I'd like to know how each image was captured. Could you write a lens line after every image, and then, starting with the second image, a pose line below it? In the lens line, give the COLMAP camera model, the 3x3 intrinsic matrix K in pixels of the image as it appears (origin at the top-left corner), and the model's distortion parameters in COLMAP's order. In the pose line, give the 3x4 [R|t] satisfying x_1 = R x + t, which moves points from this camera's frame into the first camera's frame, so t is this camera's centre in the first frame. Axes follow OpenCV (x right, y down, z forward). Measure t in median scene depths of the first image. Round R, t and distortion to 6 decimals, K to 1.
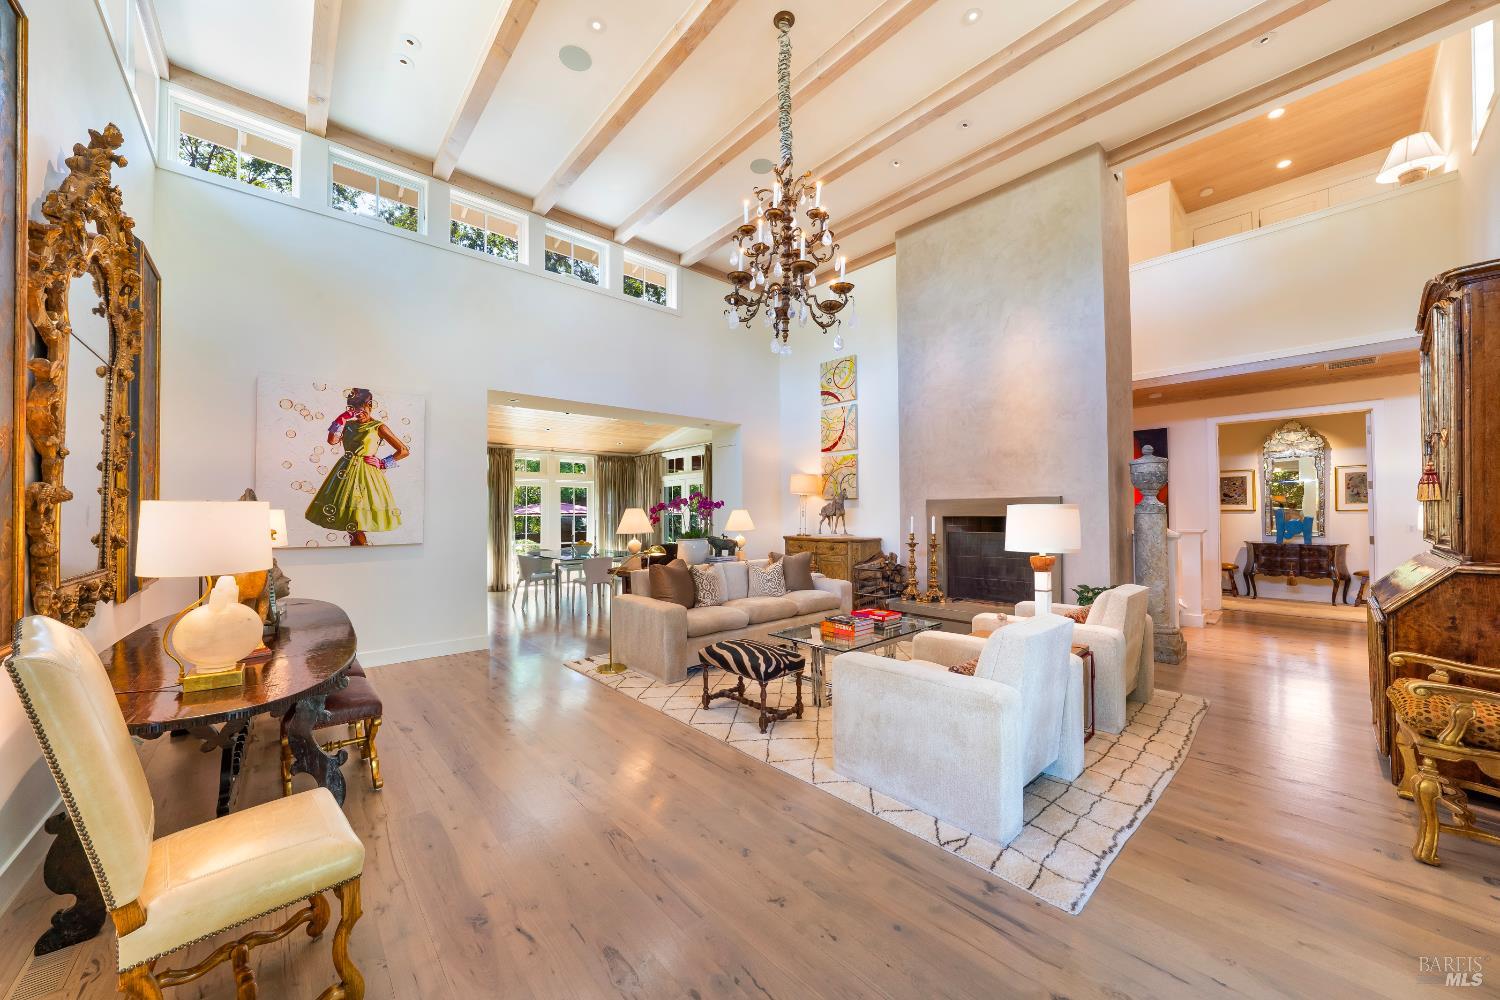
lens RADIAL K [[552.7, 0, 750.0], [0, 552.7, 500.0], [0, 0, 1]] dist [-0.002828, -0.000170]
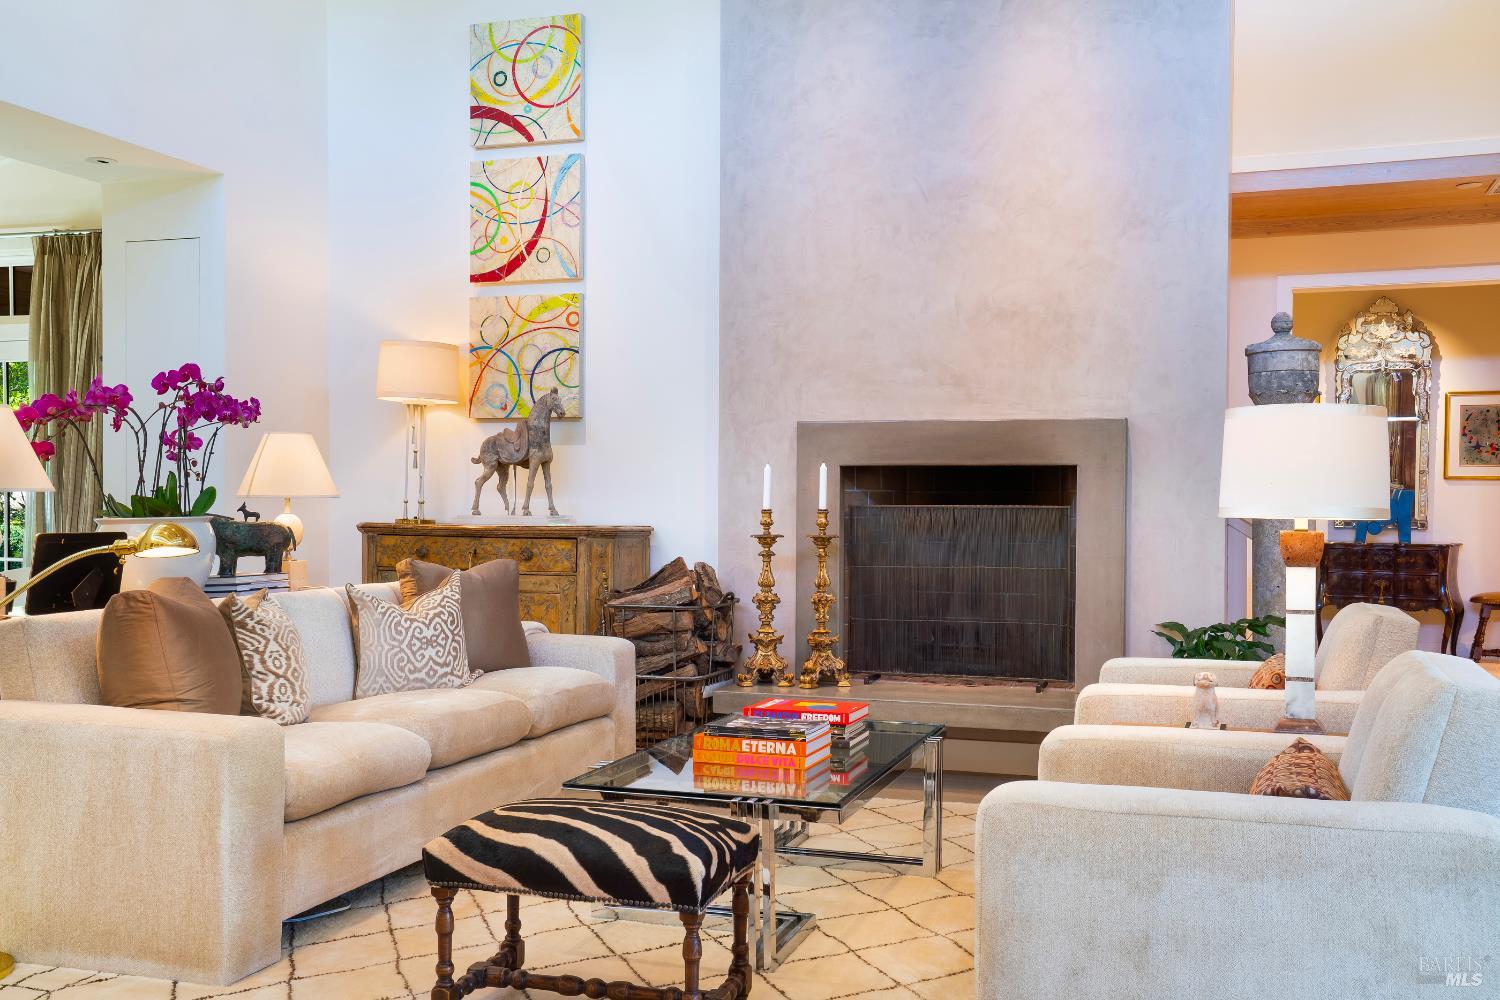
lens RADIAL K [[1490.6, 0, 750.0], [0, 1490.6, 500.0], [0, 0, 1]] dist [0.030152, 0.018764]
pose [[0.867919, 0.013001, 0.496535, -0.218840], [-0.022698, 0.999651, 0.013501, 0.039581], [-0.496186, -0.022988, 0.867912, 0.117102]]
